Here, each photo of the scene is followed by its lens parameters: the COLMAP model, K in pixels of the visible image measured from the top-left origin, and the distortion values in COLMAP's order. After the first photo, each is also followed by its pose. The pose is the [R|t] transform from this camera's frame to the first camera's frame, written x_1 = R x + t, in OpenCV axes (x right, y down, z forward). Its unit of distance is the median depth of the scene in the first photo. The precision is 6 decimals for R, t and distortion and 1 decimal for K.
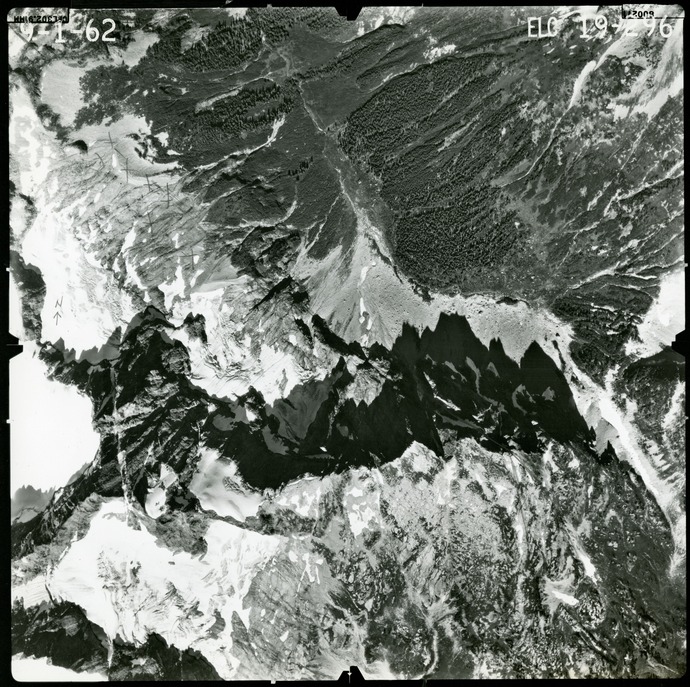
lens RADIAL K [[931.2, 0, 345.0], [0, 931.2, 343.5], [0, 0, 1]] dist [0.000107, 0.005864]
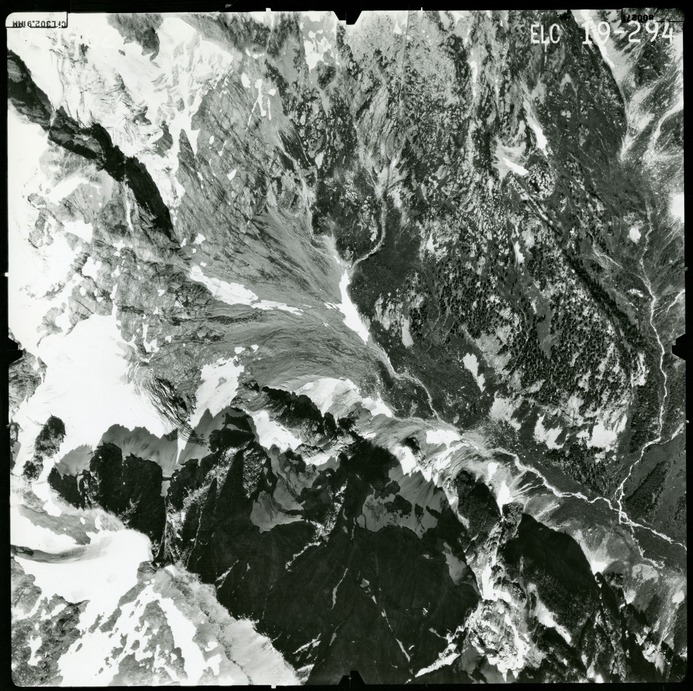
lens RADIAL K [[935.3, 0, 346.5], [0, 935.3, 345.5], [0, 0, 1]] dist [0.000107, 0.005864]
pose [[0.997385, 0.066771, 0.027655, 0.040660], [-0.066758, 0.997768, -0.001367, 0.480514], [-0.027685, -0.000483, 0.999617, 0.000199]]
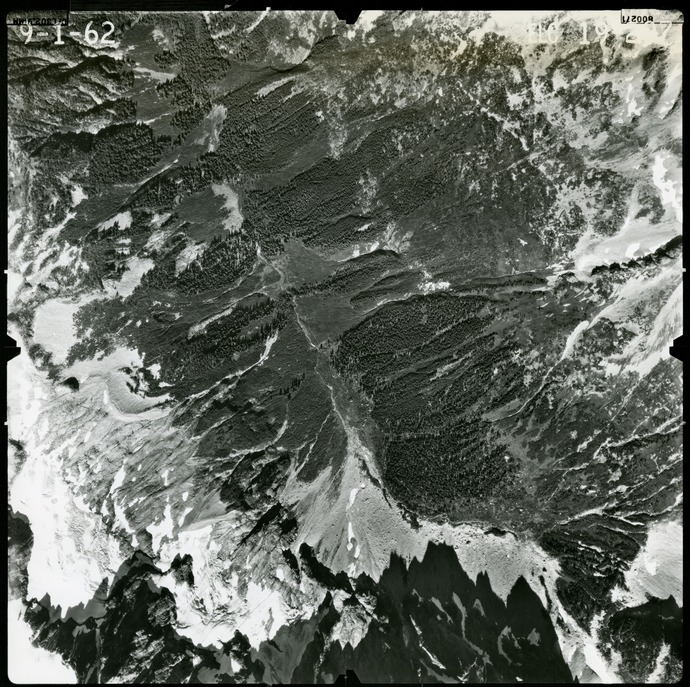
lens RADIAL K [[931.2, 0, 345.0], [0, 931.2, 343.5], [0, 0, 1]] dist [0.000107, 0.005864]
pose [[0.999623, 0.025261, 0.010757, -0.003473], [-0.025224, 0.999676, -0.003541, -0.256172], [-0.010843, 0.003268, 0.999936, -0.000746]]
